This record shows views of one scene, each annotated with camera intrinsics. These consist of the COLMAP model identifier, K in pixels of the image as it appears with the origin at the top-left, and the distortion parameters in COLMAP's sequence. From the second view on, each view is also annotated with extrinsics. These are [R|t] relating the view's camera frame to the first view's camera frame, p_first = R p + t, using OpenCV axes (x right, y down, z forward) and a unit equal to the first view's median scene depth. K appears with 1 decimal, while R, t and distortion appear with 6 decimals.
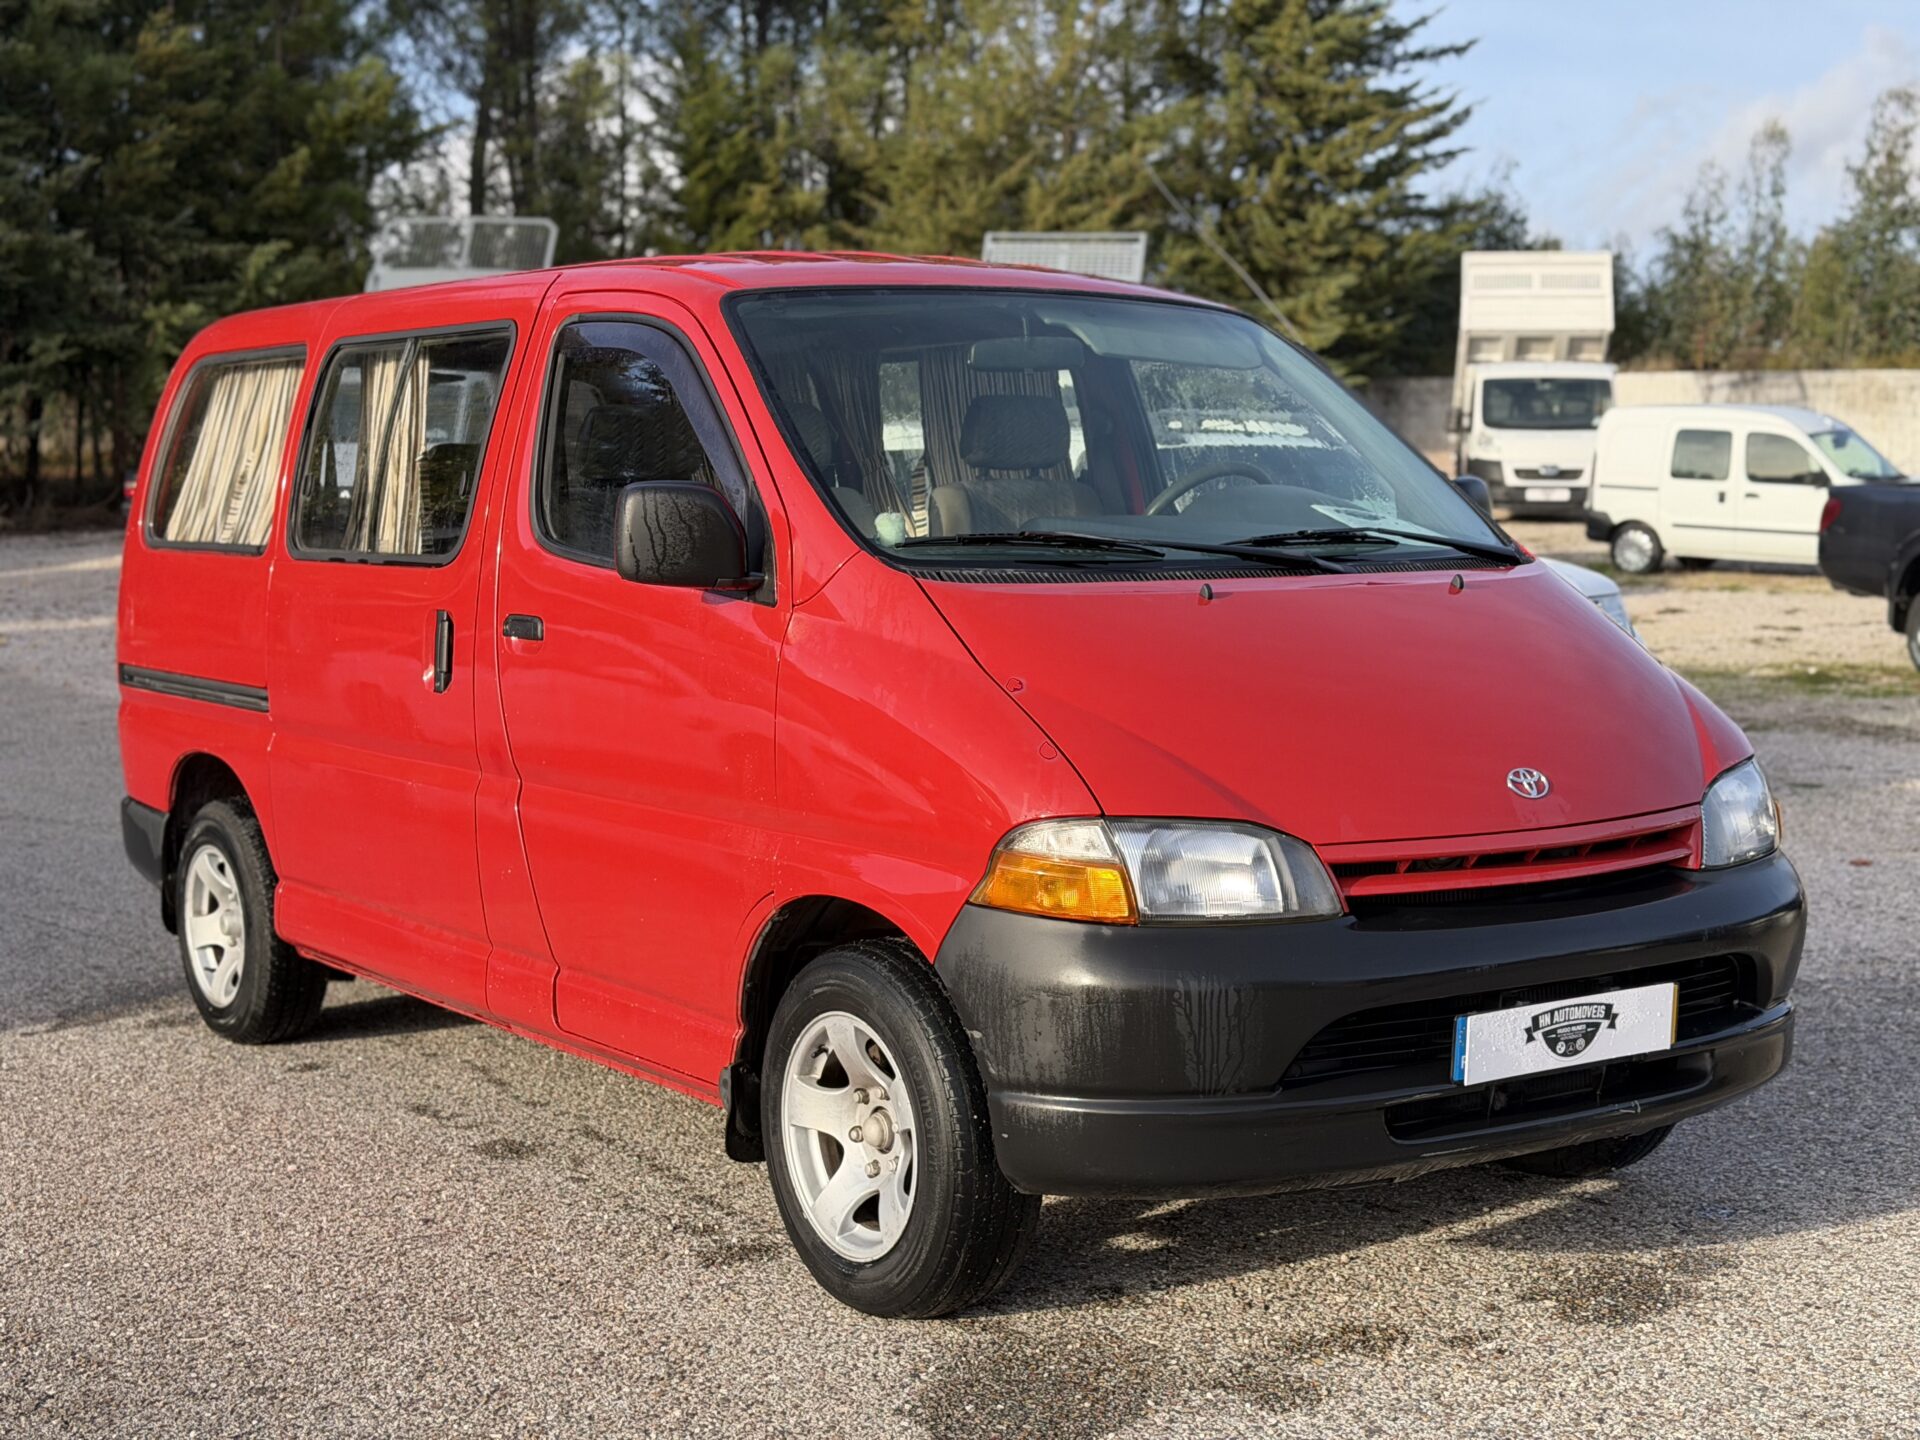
lens RADIAL K [[2811.6, 0, 960.0], [0, 2811.6, 720.0], [0, 0, 1]] dist [0.133482, 0.020184]
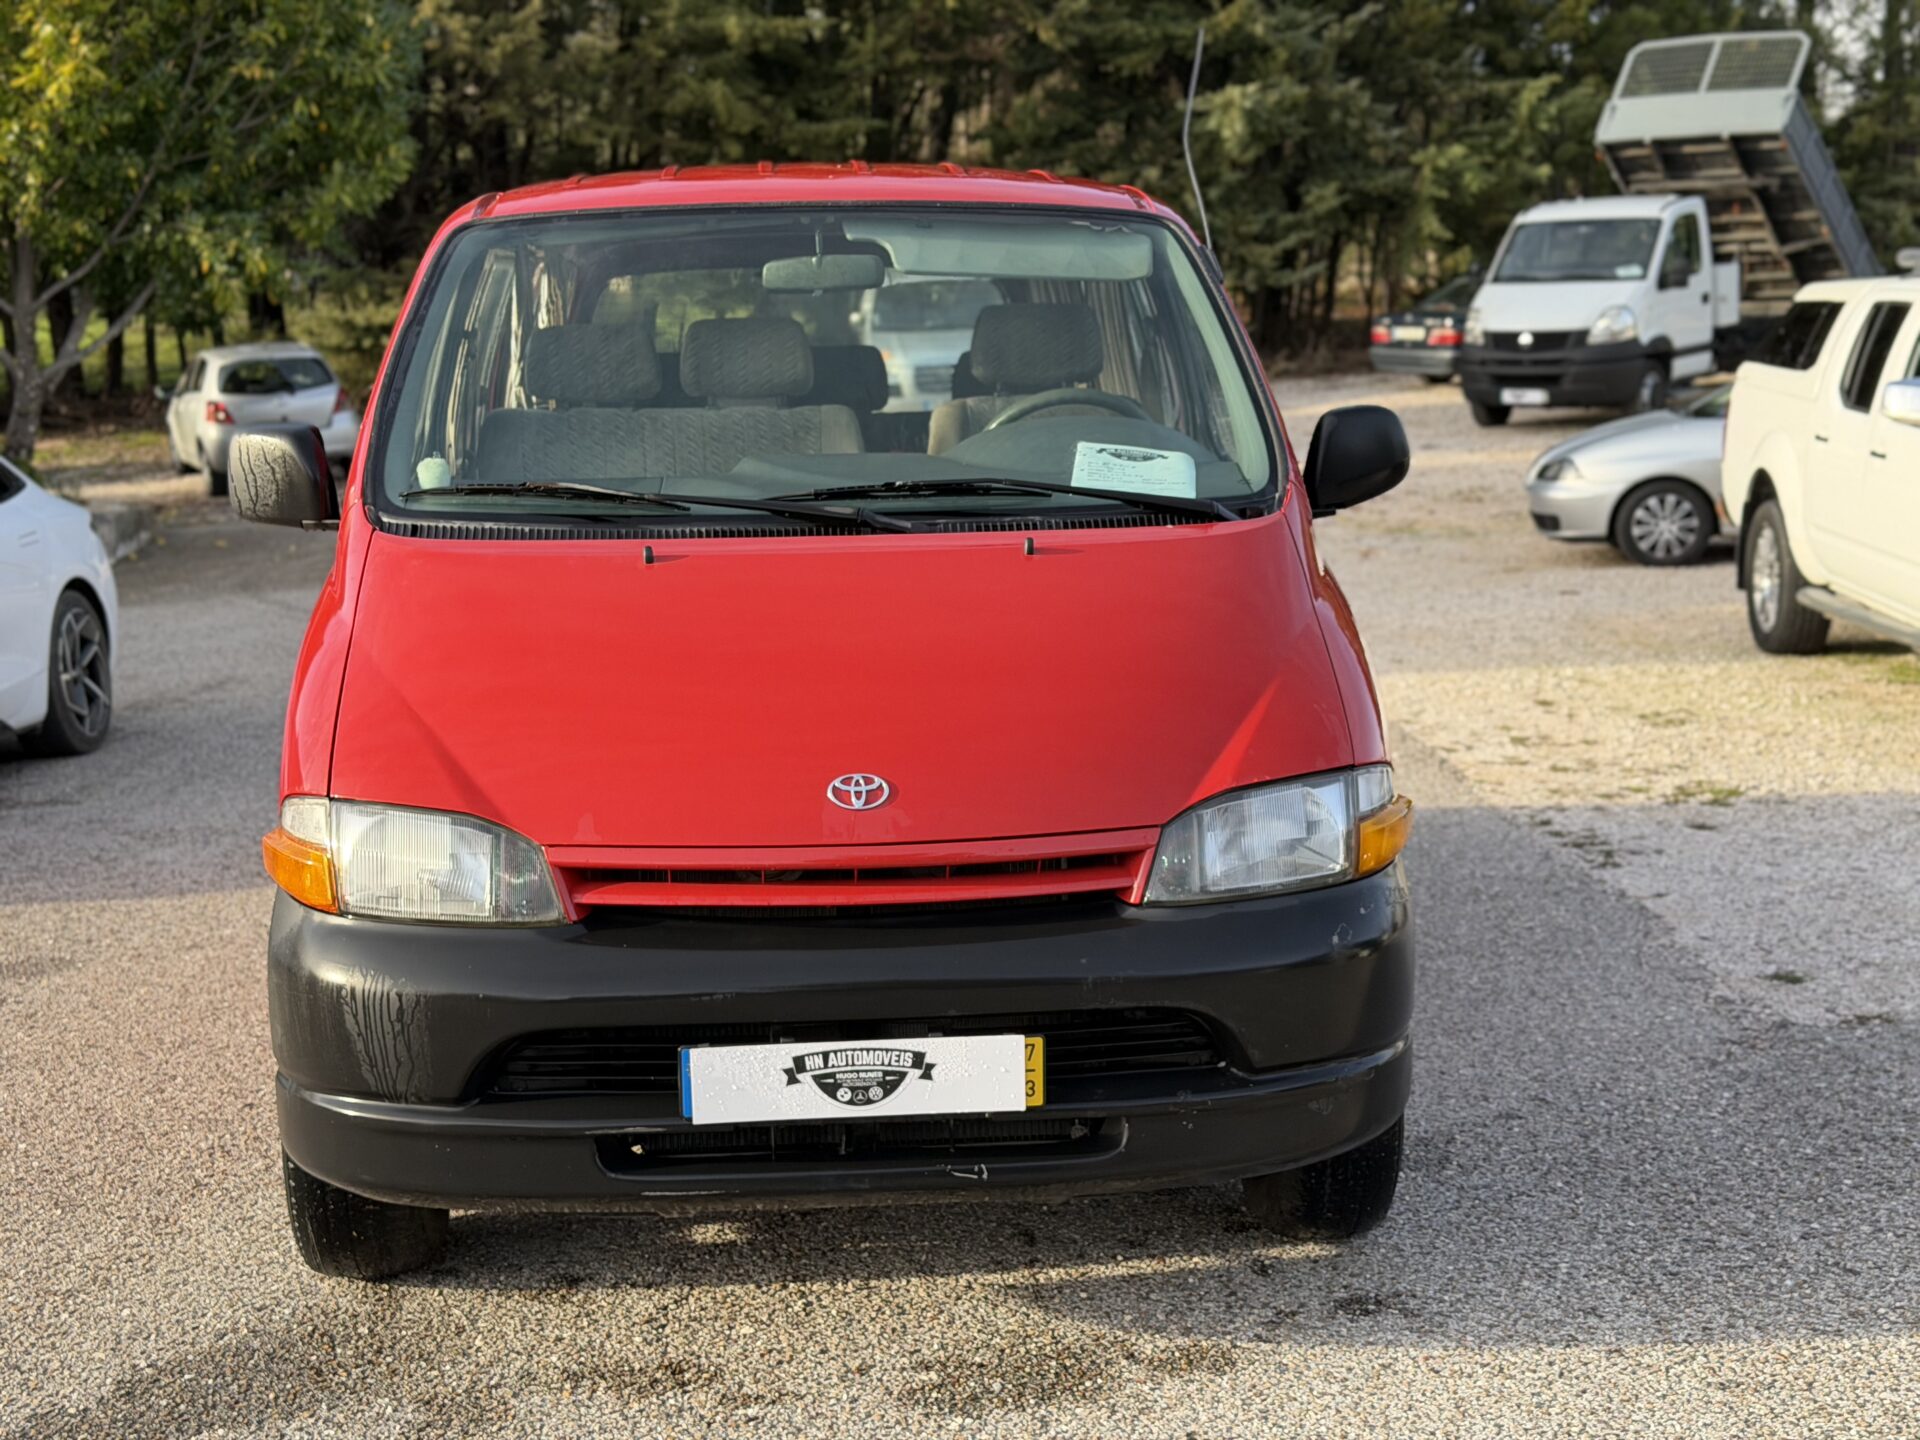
lens RADIAL K [[2811.6, 0, 960.0], [0, 2811.6, 720.0], [0, 0, 1]] dist [0.133482, 0.020184]
pose [[0.849294, 0.066684, -0.523692, 0.681649], [-0.033265, 0.996779, 0.072978, -0.064305], [0.526871, -0.044559, 0.848776, 0.276989]]
